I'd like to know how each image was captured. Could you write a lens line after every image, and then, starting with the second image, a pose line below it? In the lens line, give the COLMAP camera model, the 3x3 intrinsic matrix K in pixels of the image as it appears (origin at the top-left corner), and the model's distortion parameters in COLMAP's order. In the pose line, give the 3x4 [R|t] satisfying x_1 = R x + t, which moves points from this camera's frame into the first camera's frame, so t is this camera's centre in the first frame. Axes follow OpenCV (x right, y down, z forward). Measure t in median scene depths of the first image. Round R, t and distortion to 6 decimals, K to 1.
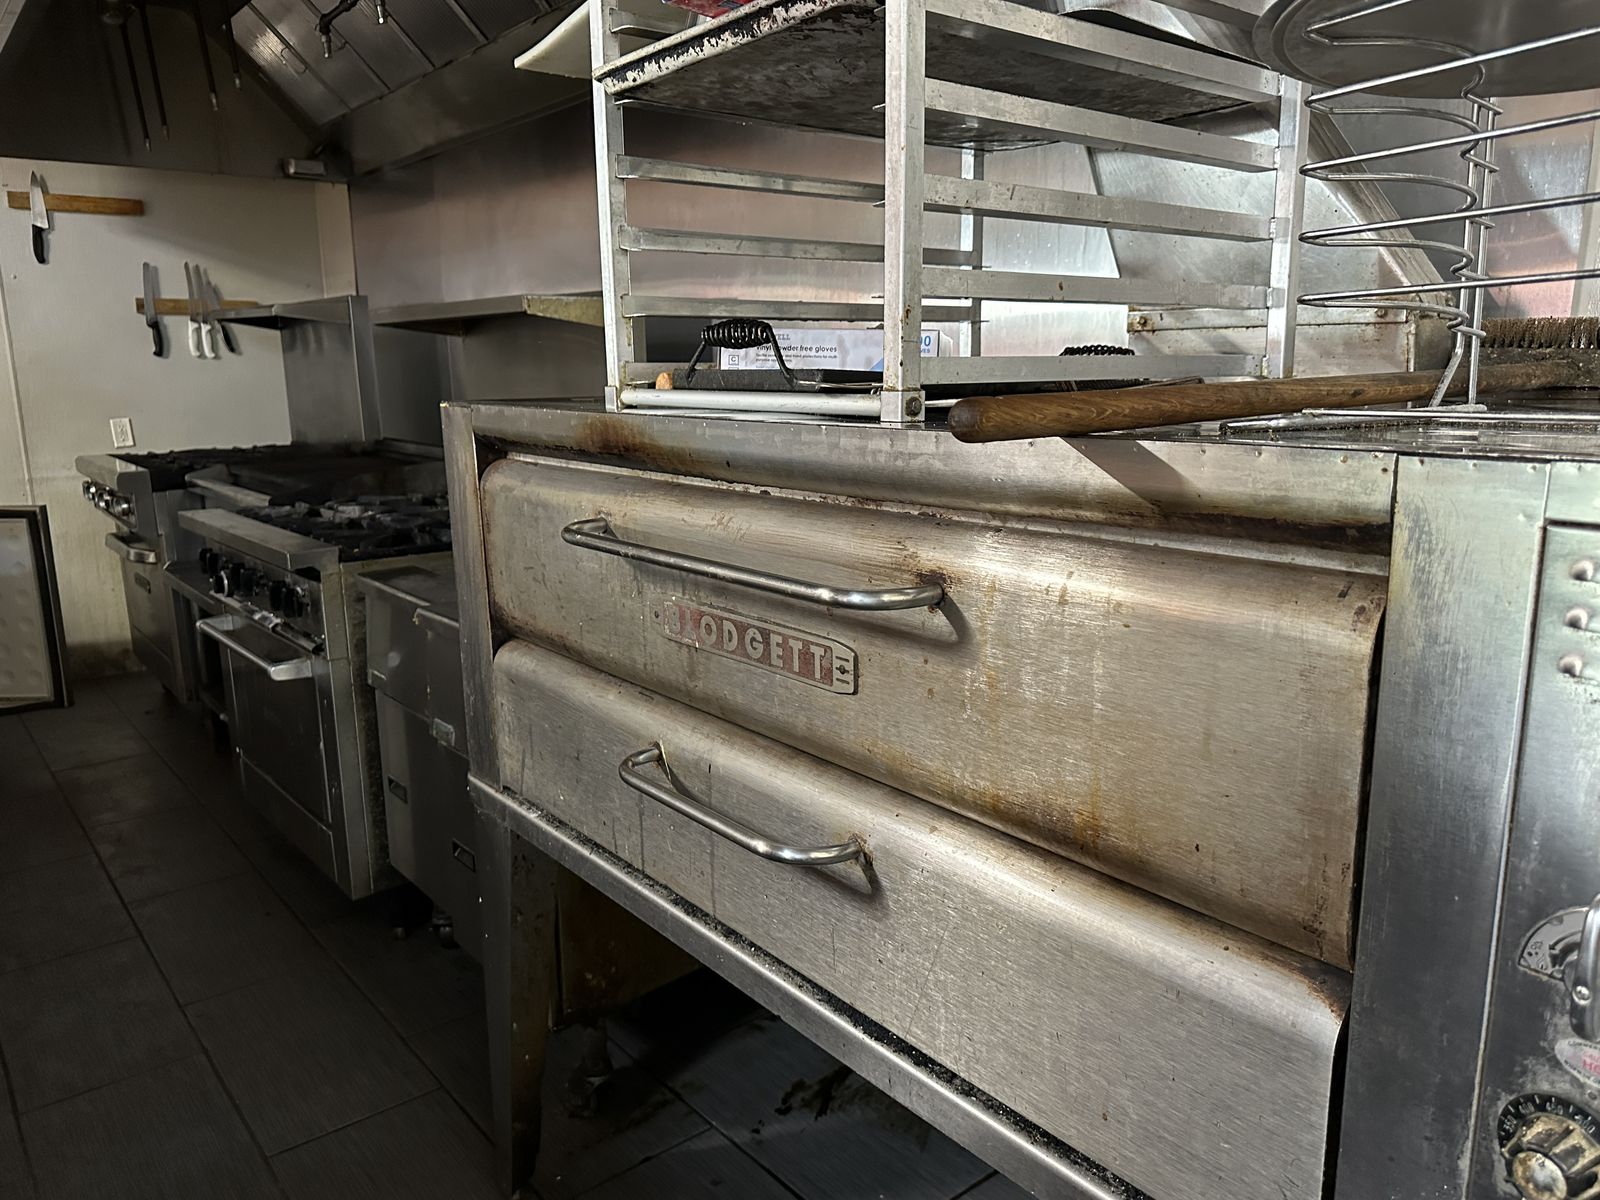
lens RADIAL K [[1164.6, 0, 794.6], [0, 1164.6, 616.8], [0, 0, 1]] dist [0.004149, -0.011761]
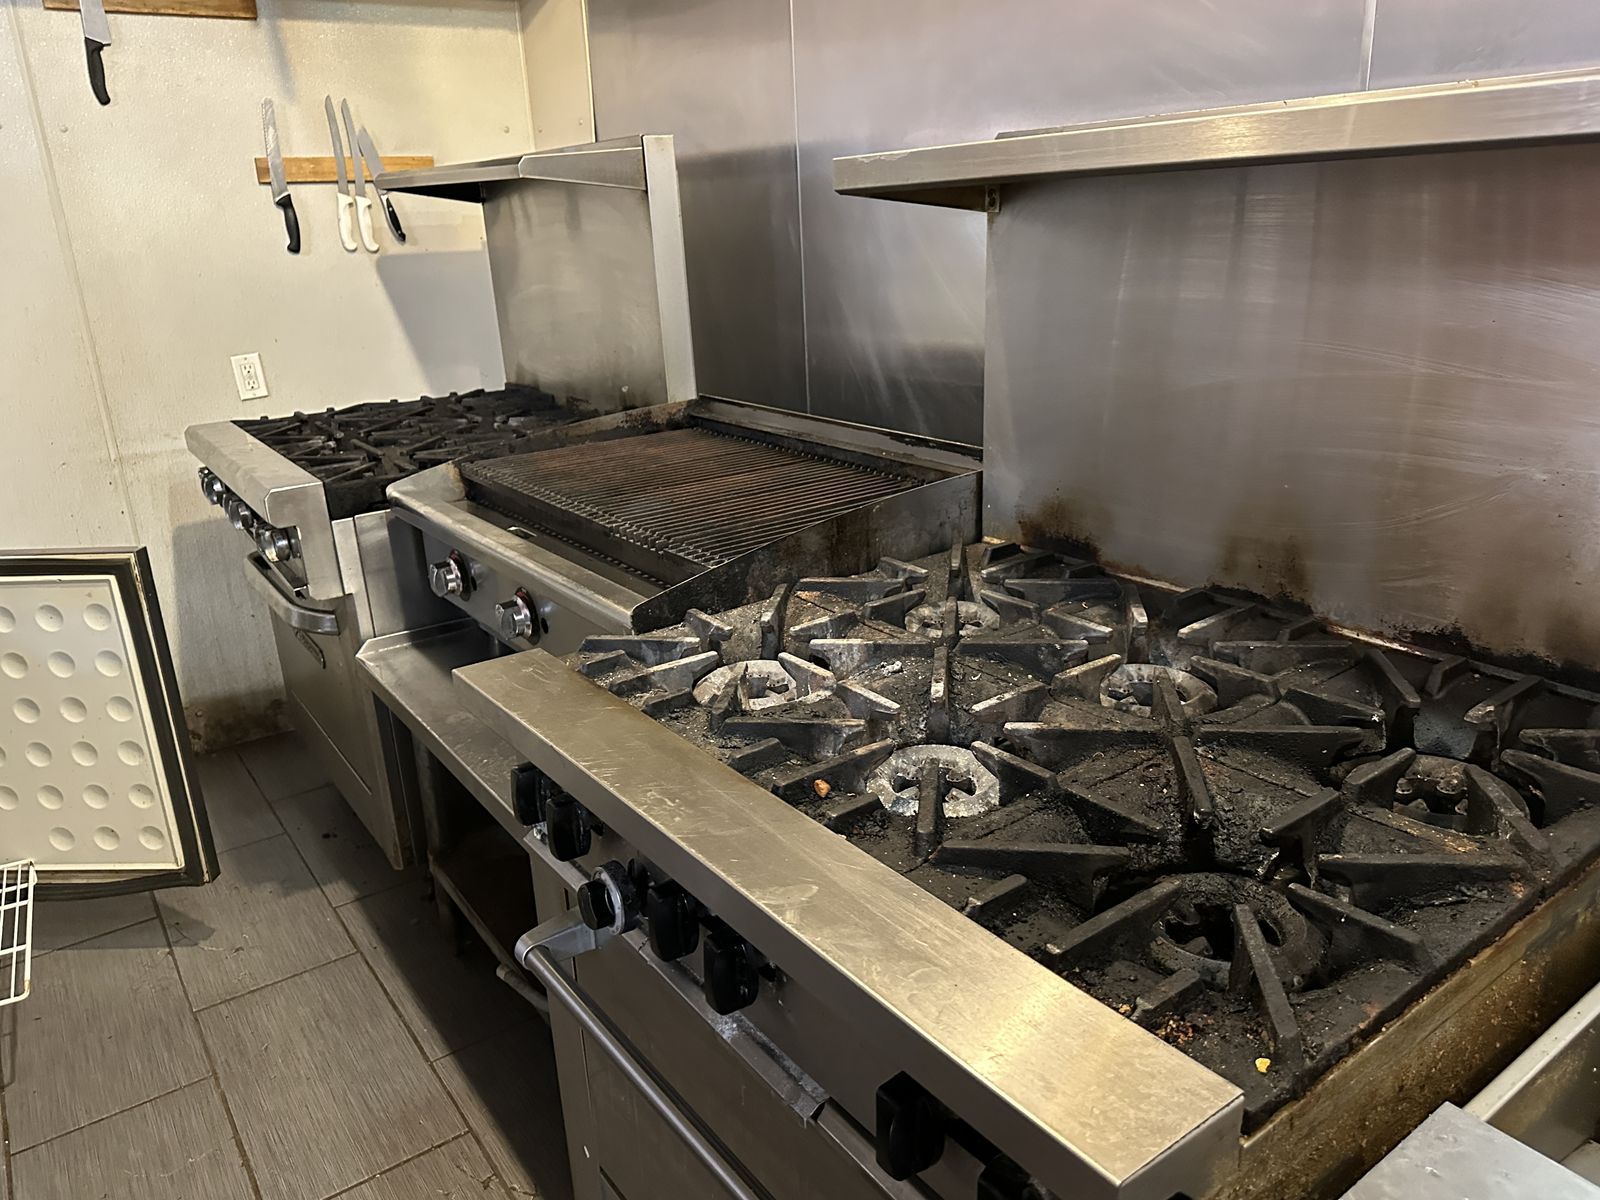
lens RADIAL K [[1164.6, 0, 794.4], [0, 1164.6, 601.6], [0, 0, 1]] dist [0.004149, -0.011761]
pose [[0.997395, -0.015128, -0.070536, -0.233761], [0.022760, 0.993815, 0.108688, -0.097886], [0.068455, -0.110010, 0.991570, 0.369309]]
